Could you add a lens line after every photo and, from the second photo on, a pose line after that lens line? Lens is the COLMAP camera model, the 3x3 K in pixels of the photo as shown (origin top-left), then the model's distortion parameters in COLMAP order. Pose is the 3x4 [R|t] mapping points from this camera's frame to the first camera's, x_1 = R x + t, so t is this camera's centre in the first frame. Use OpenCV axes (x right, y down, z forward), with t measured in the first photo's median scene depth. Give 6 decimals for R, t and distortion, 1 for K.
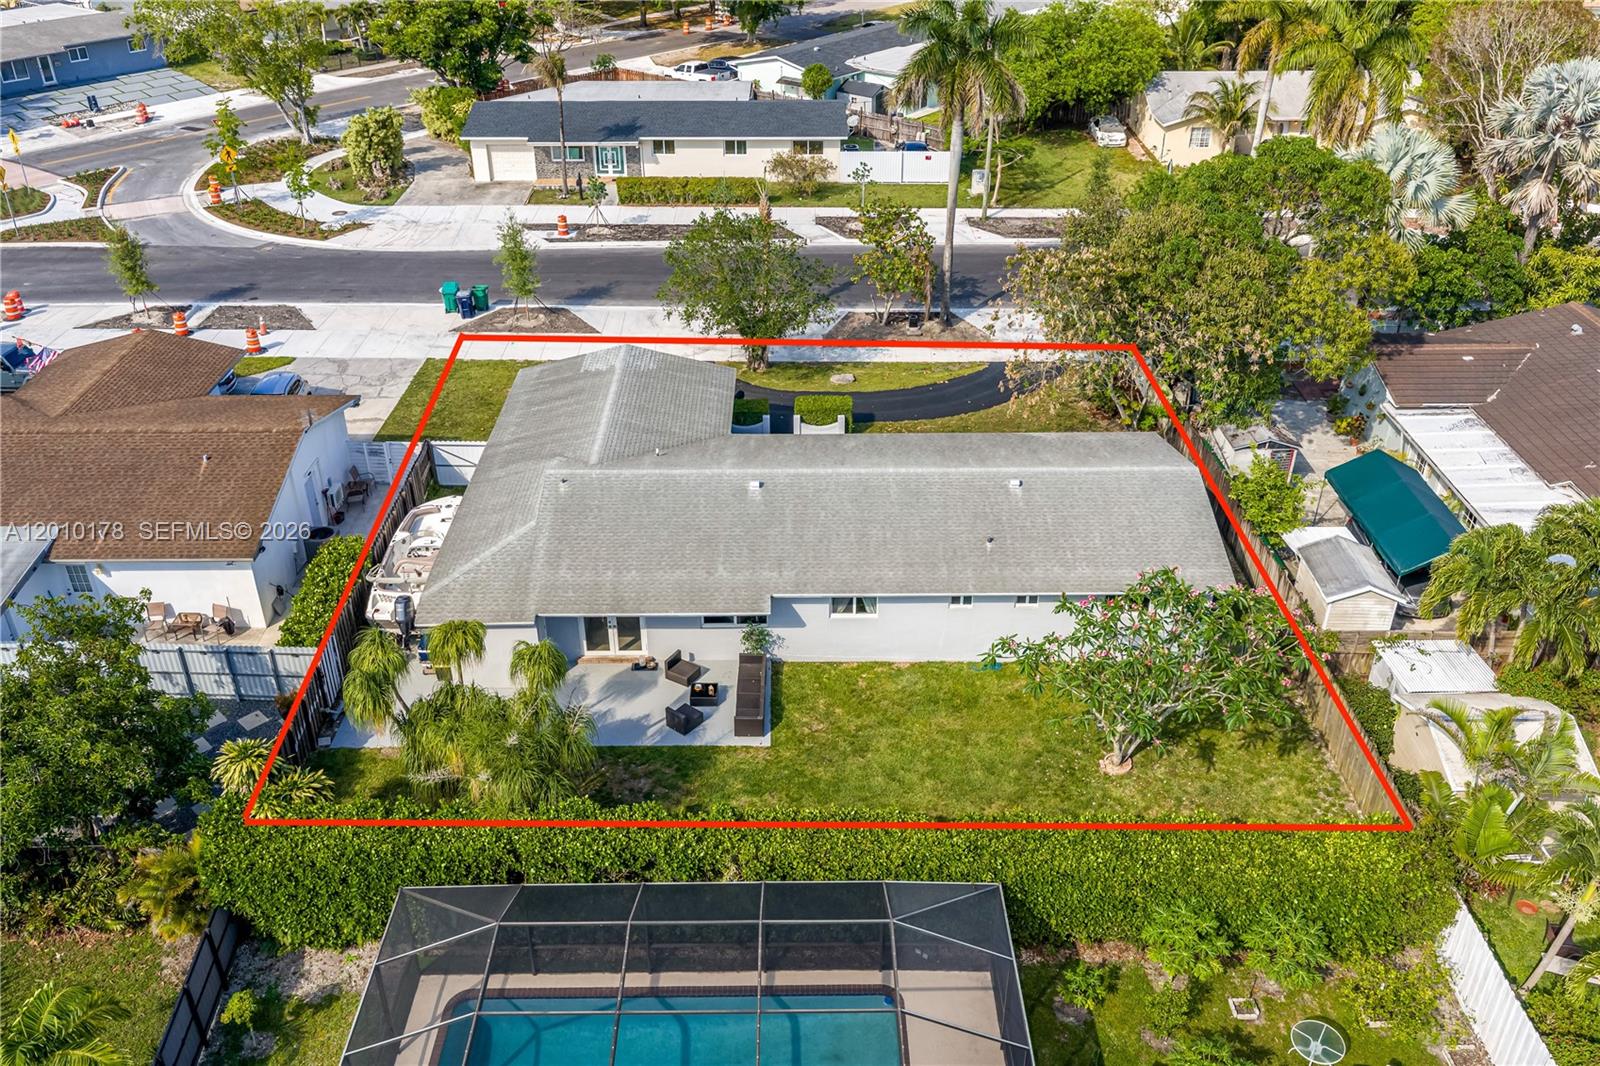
lens RADIAL K [[1339.5, 0, 800.0], [0, 1339.5, 533.0], [0, 0, 1]] dist [0.000195, -0.008334]
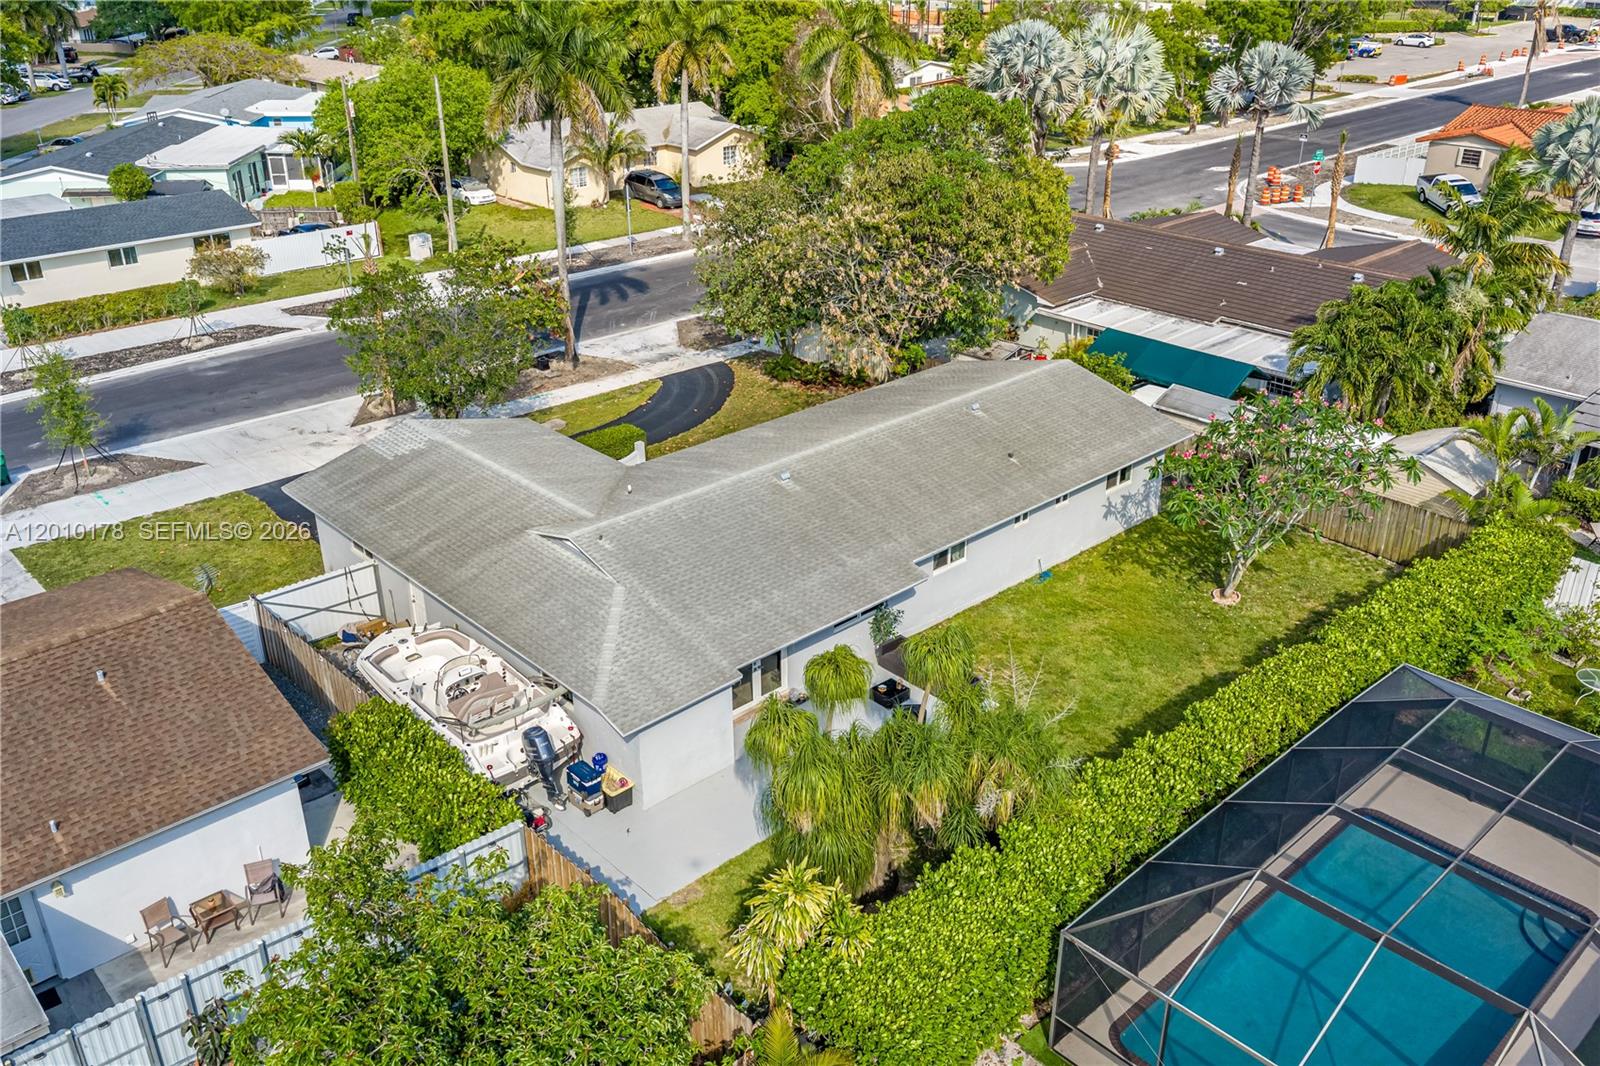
lens RADIAL K [[1339.5, 0, 800.0], [0, 1339.5, 533.0], [0, 0, 1]] dist [0.000195, -0.008334]
pose [[0.735318, -0.289342, 0.612853, -0.448083], [0.344489, 0.938321, 0.029675, -0.018766], [-0.583639, 0.189300, 0.789640, 0.226094]]
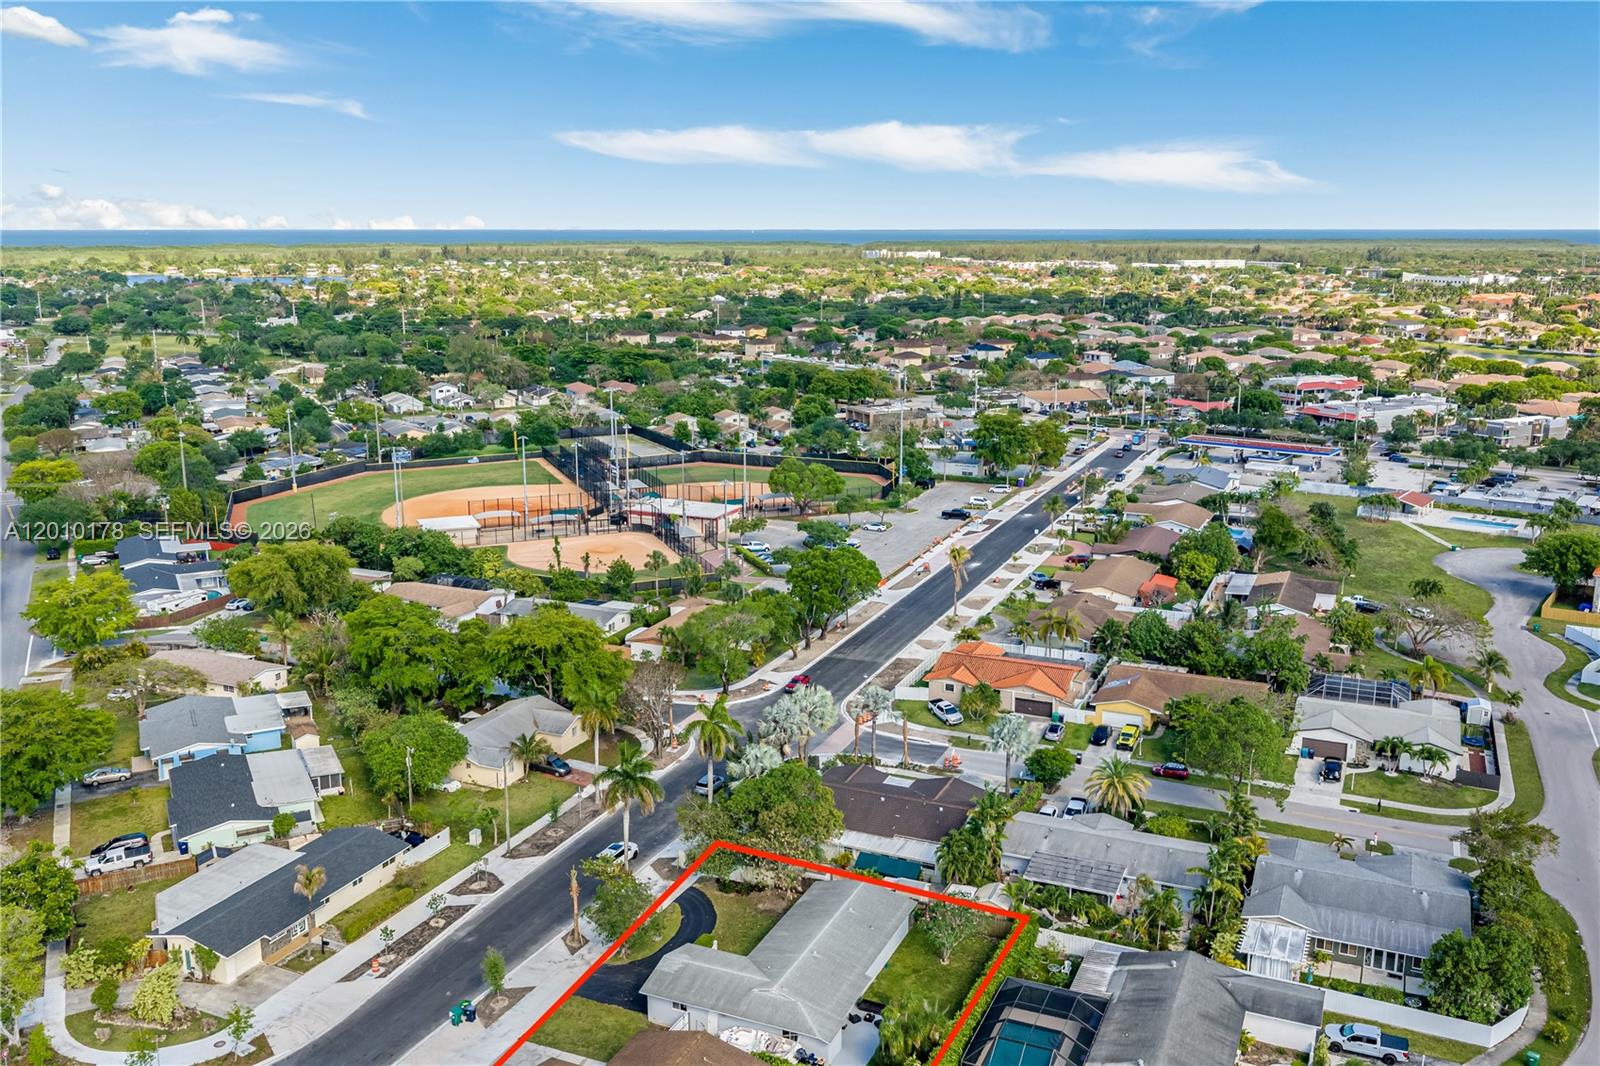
lens RADIAL K [[1339.5, 0, 800.0], [0, 1339.5, 533.0], [0, 0, 1]] dist [0.000195, -0.008334]
pose [[0.413244, -0.195954, 0.889287, -2.029700], [0.466887, 0.884039, -0.022161, -0.681790], [-0.781822, 0.424355, 0.456812, -0.586276]]
